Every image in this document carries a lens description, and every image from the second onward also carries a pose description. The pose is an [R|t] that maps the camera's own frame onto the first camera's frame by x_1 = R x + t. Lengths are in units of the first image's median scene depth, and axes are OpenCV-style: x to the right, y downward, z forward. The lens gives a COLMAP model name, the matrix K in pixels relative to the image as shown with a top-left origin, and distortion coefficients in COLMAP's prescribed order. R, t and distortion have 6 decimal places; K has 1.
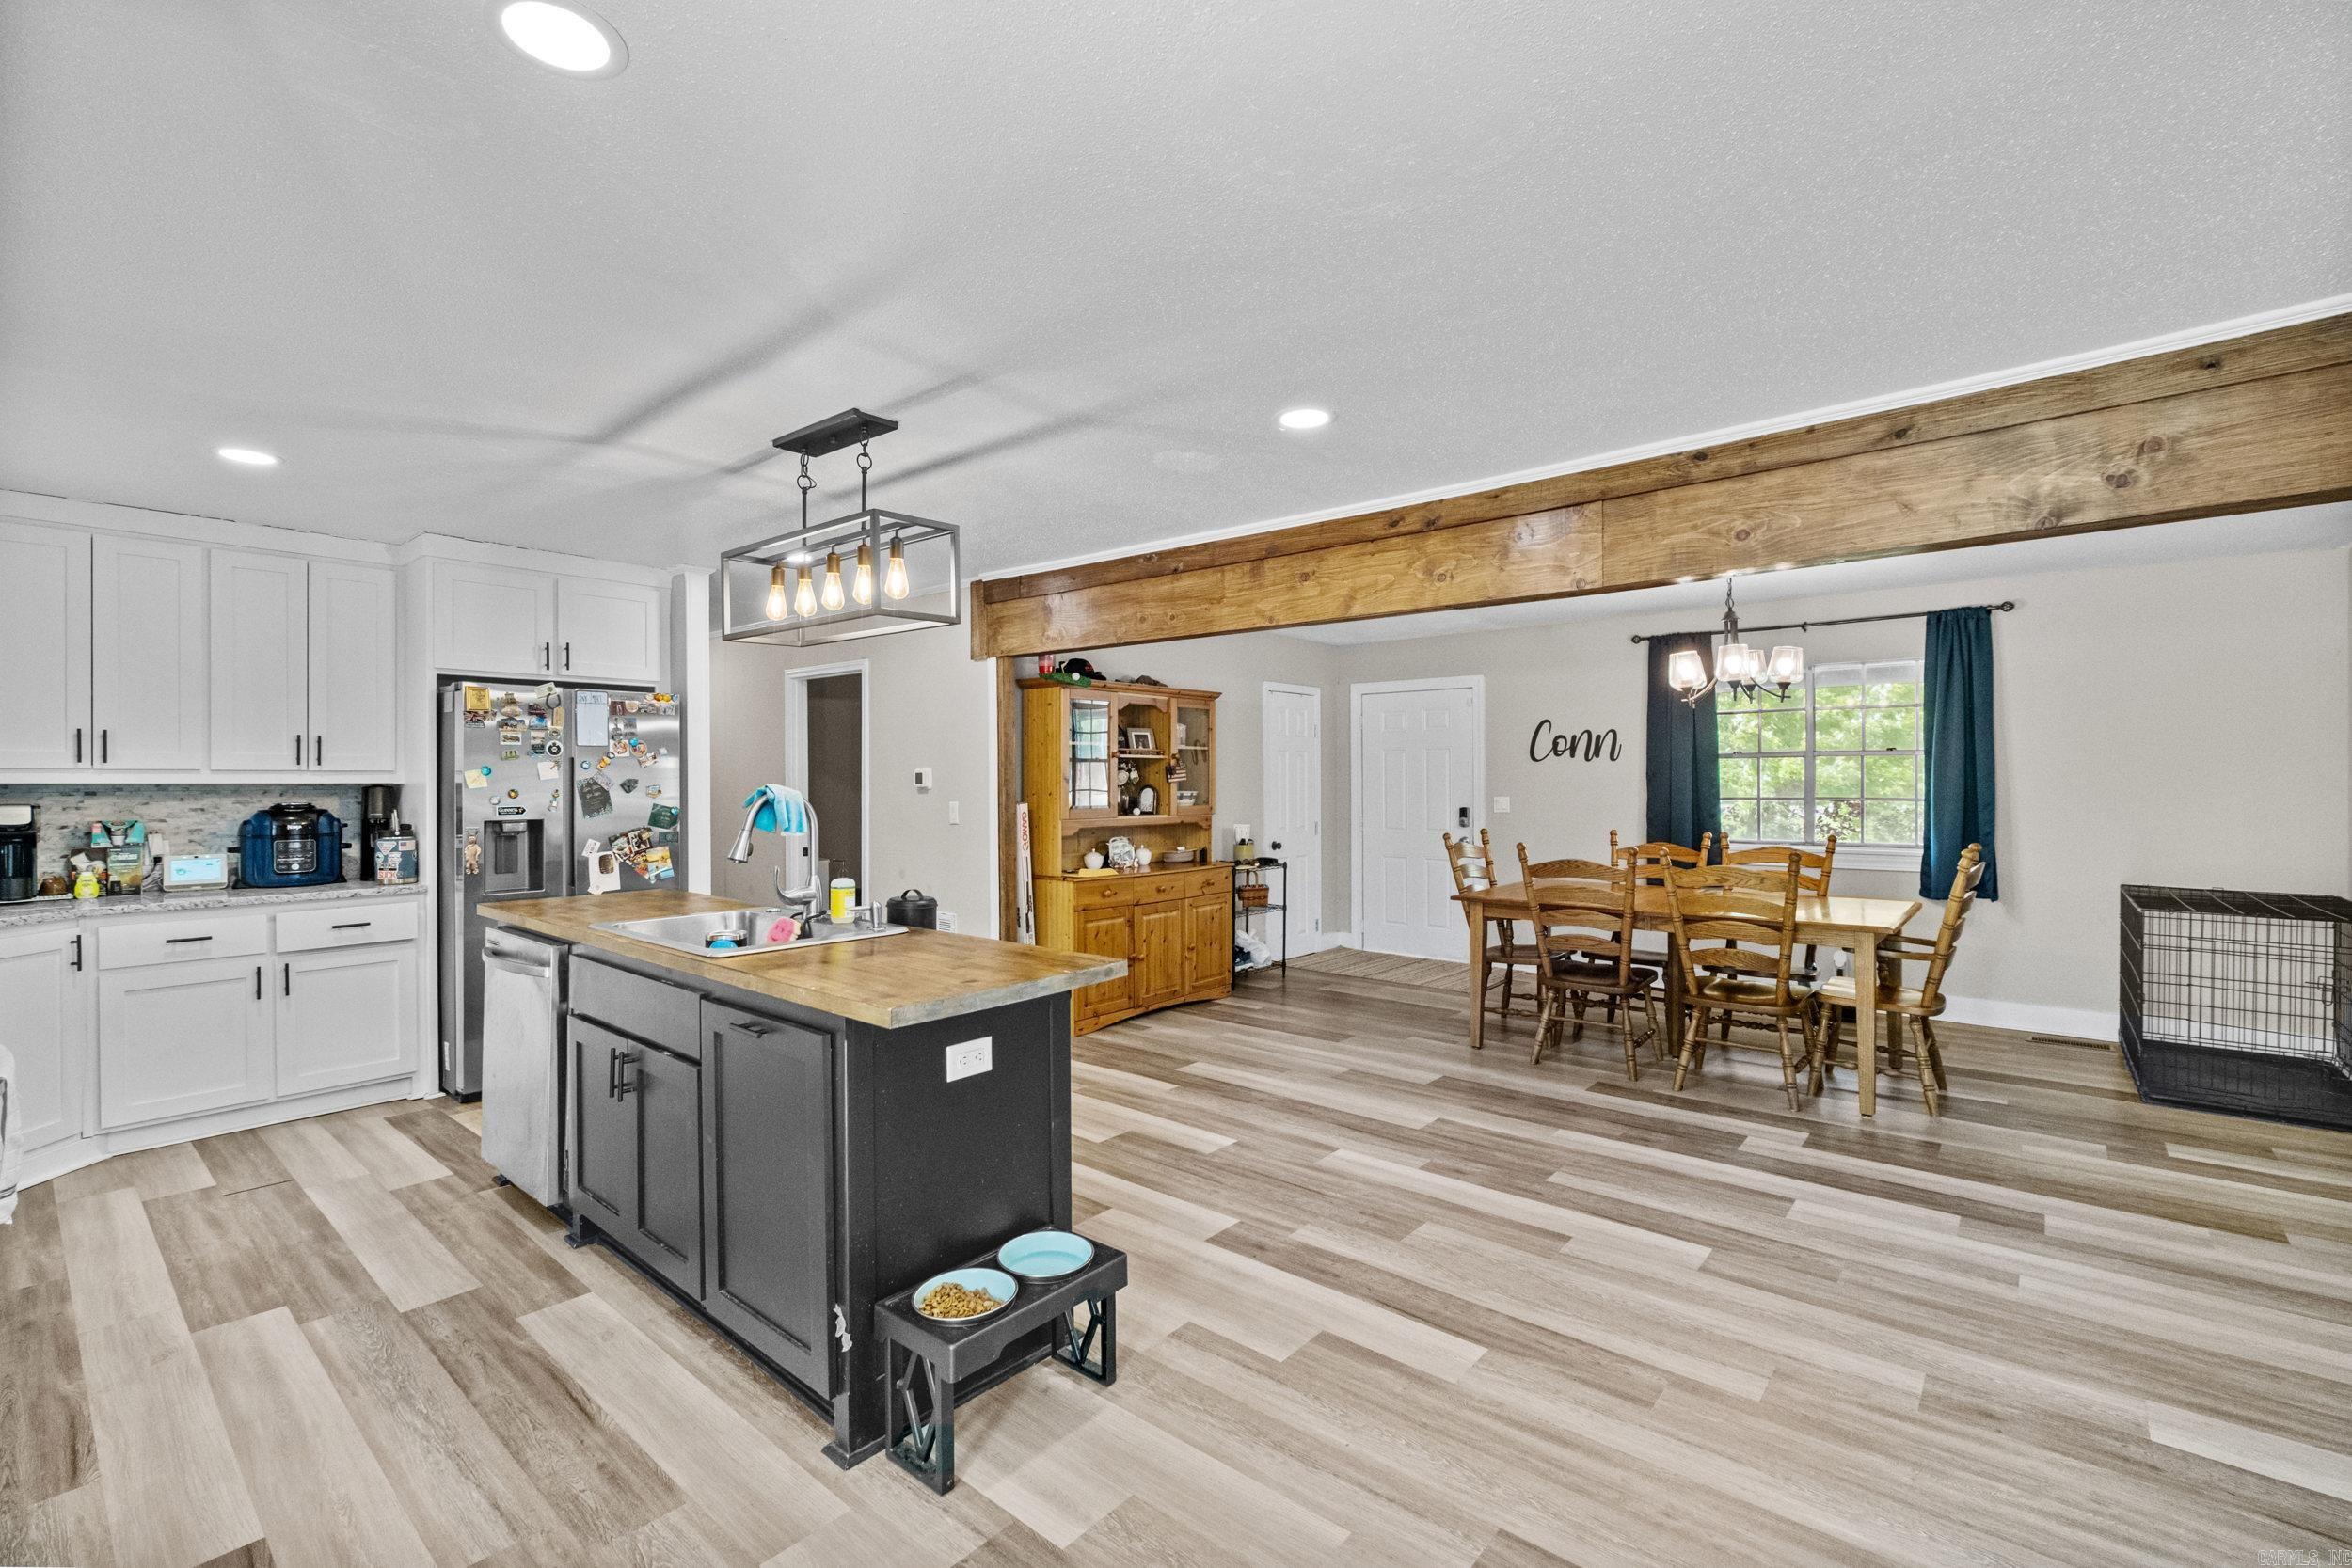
lens RADIAL K [[1037.0, 0, 1176.0], [0, 1037.0, 784.0], [0, 0, 1]] dist [-0.003123, -0.000420]
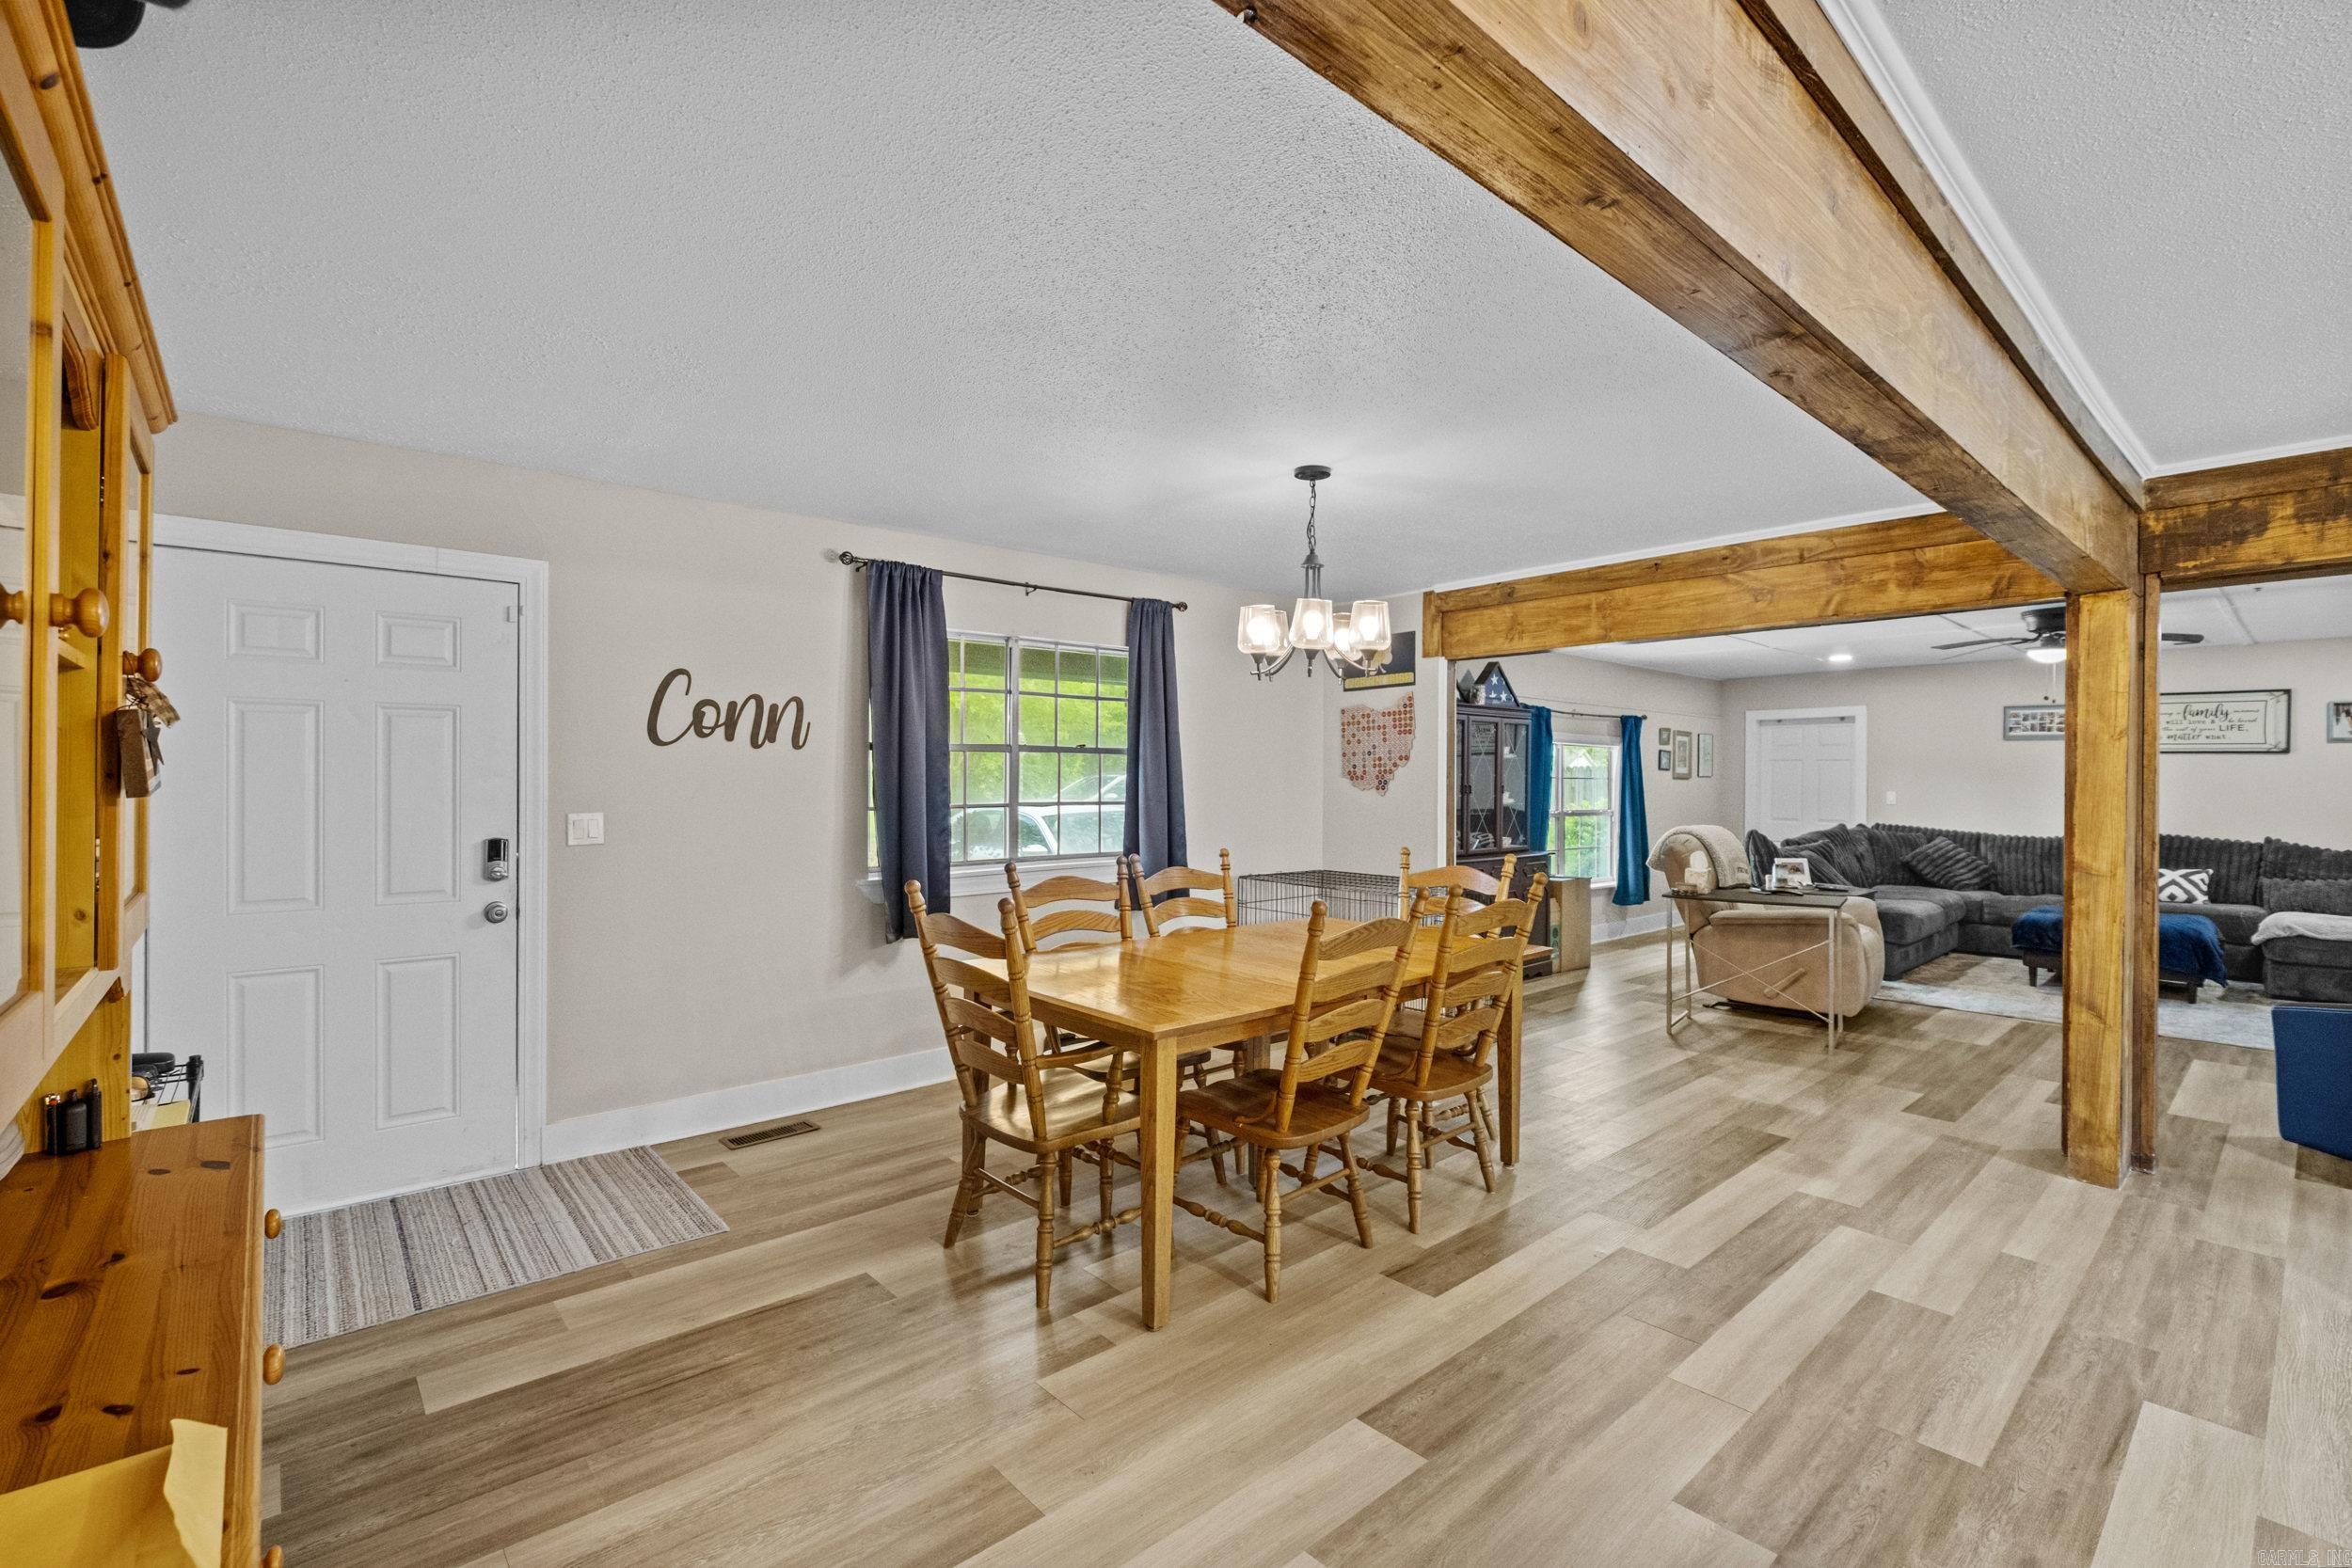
lens RADIAL K [[1037.0, 0, 1176.0], [0, 1037.0, 784.0], [0, 0, 1]] dist [-0.003123, -0.000420]
pose [[0.144096, -0.004572, 0.989553, -0.220865], [-0.001347, 0.999987, 0.004816, -0.007482], [-0.989563, -0.002027, 0.144088, 1.039463]]
